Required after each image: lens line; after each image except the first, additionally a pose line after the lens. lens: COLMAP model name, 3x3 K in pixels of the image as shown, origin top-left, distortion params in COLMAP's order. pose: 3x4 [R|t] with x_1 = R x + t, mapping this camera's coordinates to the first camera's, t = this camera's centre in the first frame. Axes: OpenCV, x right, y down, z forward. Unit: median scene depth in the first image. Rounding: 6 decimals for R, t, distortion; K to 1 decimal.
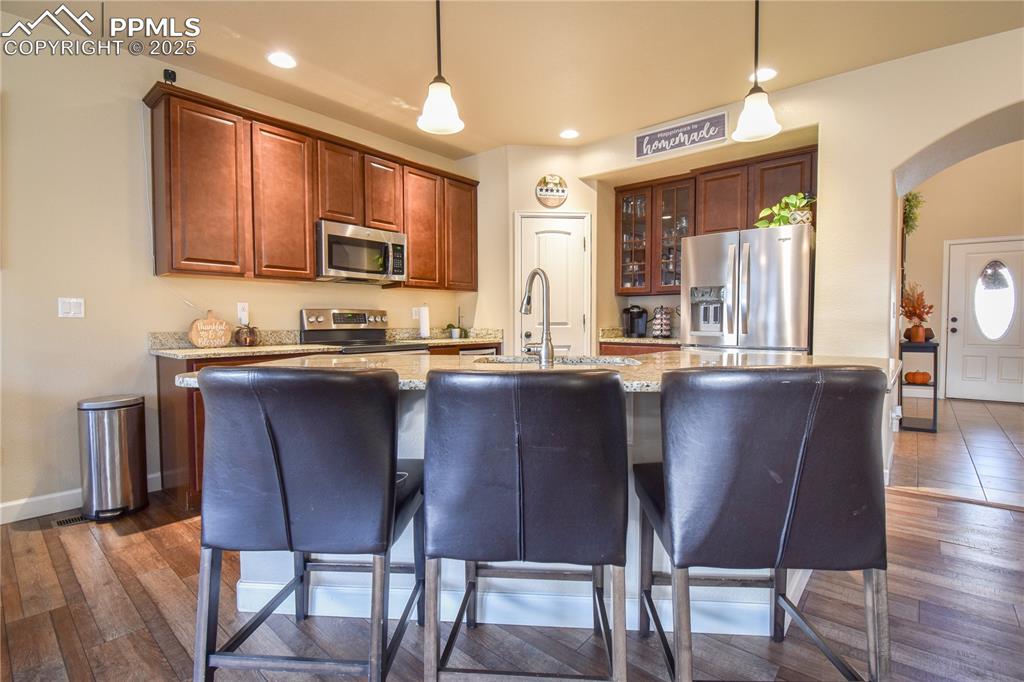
lens RADIAL K [[468.2, 0, 512.0], [0, 468.2, 341.0], [0, 0, 1]] dist [-0.001212, -0.000194]
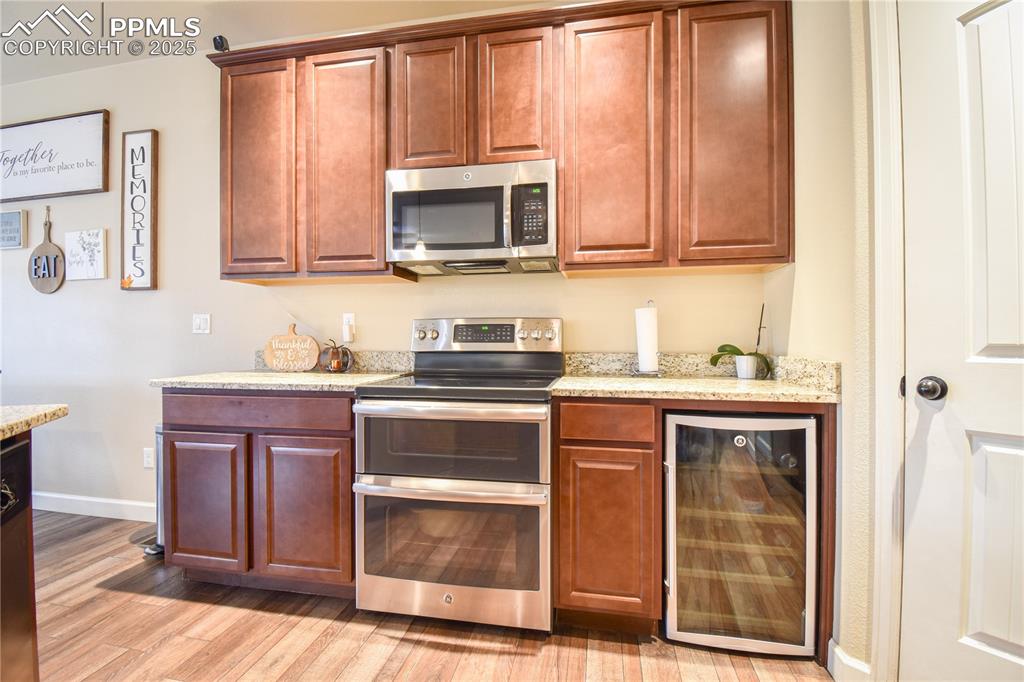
lens RADIAL K [[458.4, 0, 520.5], [0, 458.4, 339.9], [0, 0, 1]] dist [0.020091, -0.023551]
pose [[0.500045, 0.005417, -0.865982, 0.195875], [-0.037541, 0.999176, -0.015427, -0.037166], [0.865185, 0.040225, 0.499836, 0.852075]]
